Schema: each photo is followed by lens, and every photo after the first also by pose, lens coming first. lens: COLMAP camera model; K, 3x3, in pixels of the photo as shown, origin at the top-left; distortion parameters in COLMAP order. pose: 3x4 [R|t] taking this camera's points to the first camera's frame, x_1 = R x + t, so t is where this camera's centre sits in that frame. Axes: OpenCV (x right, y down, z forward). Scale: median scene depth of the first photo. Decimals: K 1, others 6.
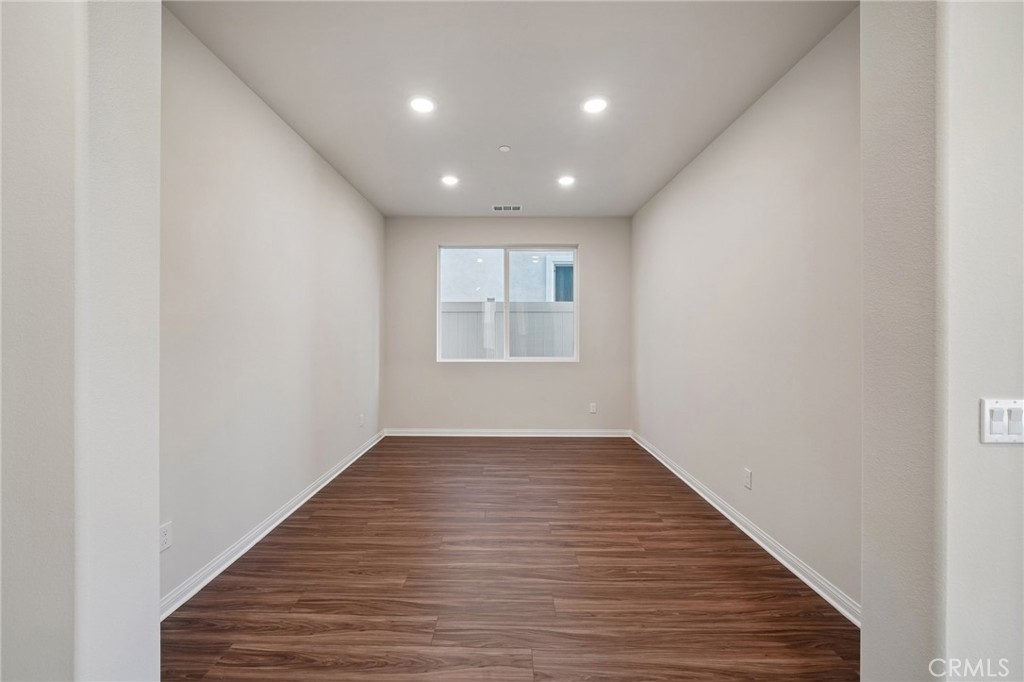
lens RADIAL K [[394.0, 0, 509.5], [0, 394.0, 338.3], [0, 0, 1]] dist [-0.003466, -0.000290]
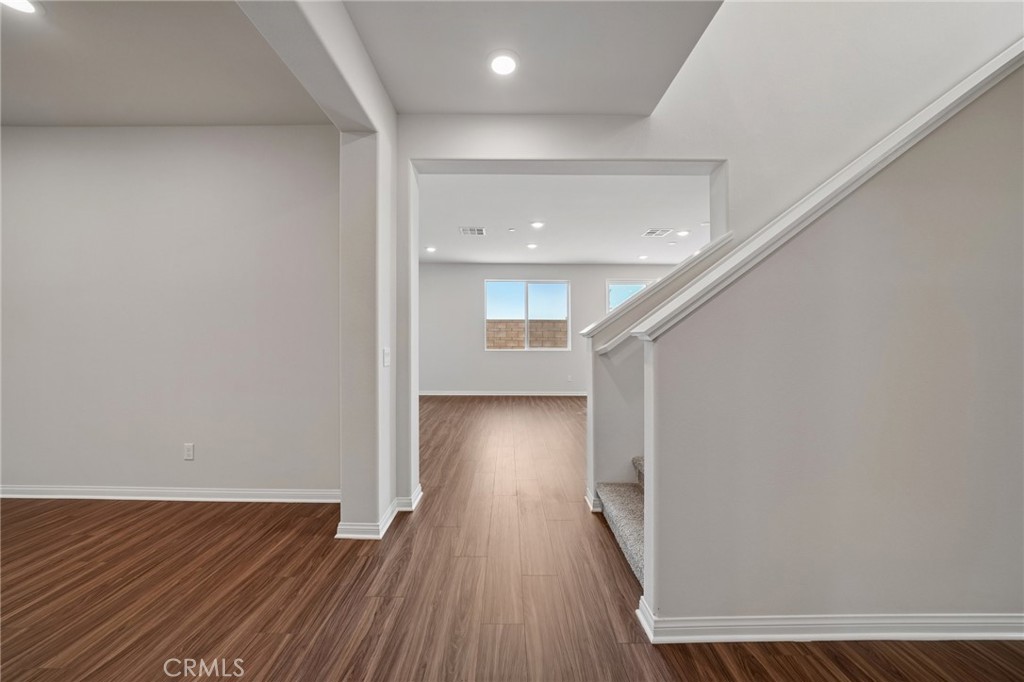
lens RADIAL K [[352.5, 0, 511.2], [0, 352.5, 338.8], [0, 0, 1]] dist [0.002535, 0.000178]
pose [[-0.002716, -0.003929, 0.999989, -0.510753], [0.007501, 0.999964, 0.003950, 0.050750], [-0.999968, 0.007511, -0.002686, 0.109390]]
